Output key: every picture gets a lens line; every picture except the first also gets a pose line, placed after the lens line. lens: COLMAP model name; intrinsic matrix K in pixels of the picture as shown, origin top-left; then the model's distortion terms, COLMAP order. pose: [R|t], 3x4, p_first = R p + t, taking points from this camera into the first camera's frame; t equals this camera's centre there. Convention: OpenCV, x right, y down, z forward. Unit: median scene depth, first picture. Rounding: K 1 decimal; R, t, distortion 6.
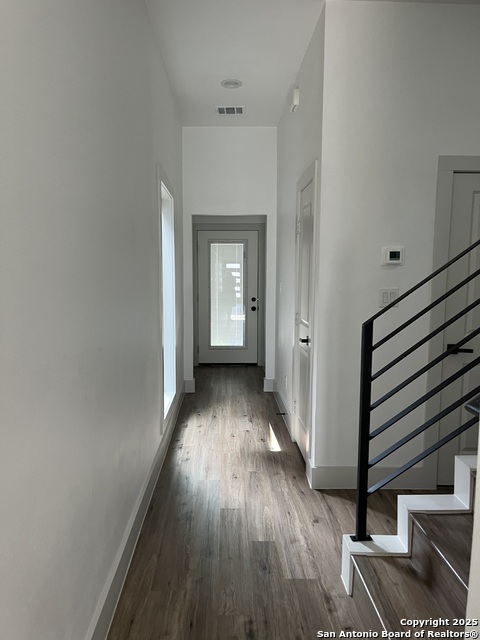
lens RADIAL K [[486.9, 0, 227.6], [0, 486.9, 315.4], [0, 0, 1]] dist [0.067856, -0.082880]
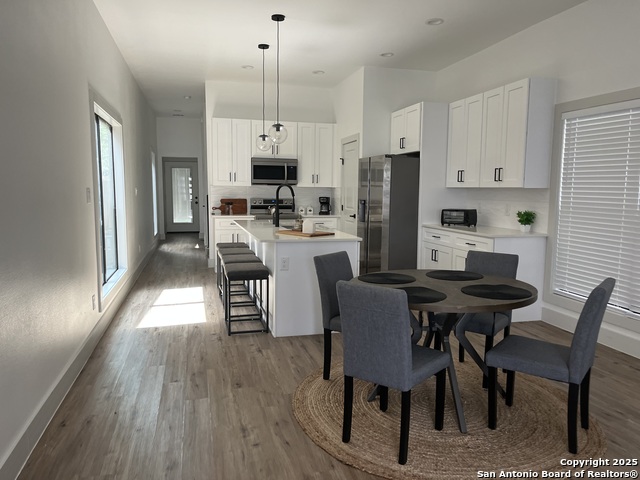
lens RADIAL K [[486.9, 0, 324.3], [0, 486.9, 242.6], [0, 0, 1]] dist [0.067856, -0.082880]
pose [[0.968132, -0.023096, 0.249372, 0.093256], [0.016049, 0.999413, 0.030253, 0.154395], [-0.249924, -0.025287, 0.967935, -1.655965]]
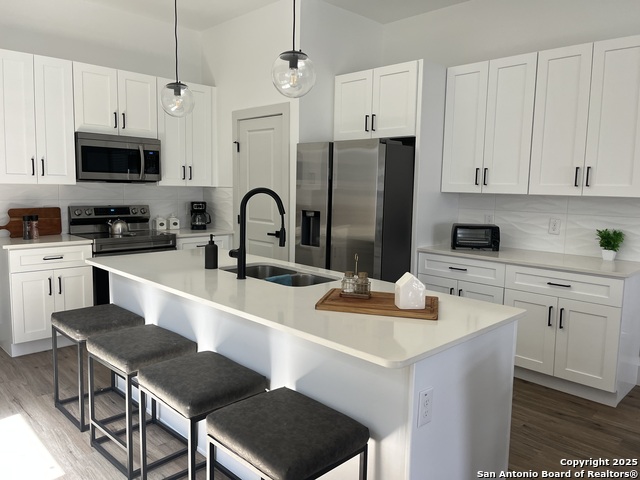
lens RADIAL K [[486.9, 0, 325.4], [0, 486.9, 237.2], [0, 0, 1]] dist [0.067856, -0.082880]
pose [[0.714540, -0.067406, 0.696340, -0.050813], [0.043100, 0.997698, 0.052351, 0.071165], [-0.698266, -0.007394, 0.715800, -0.895020]]
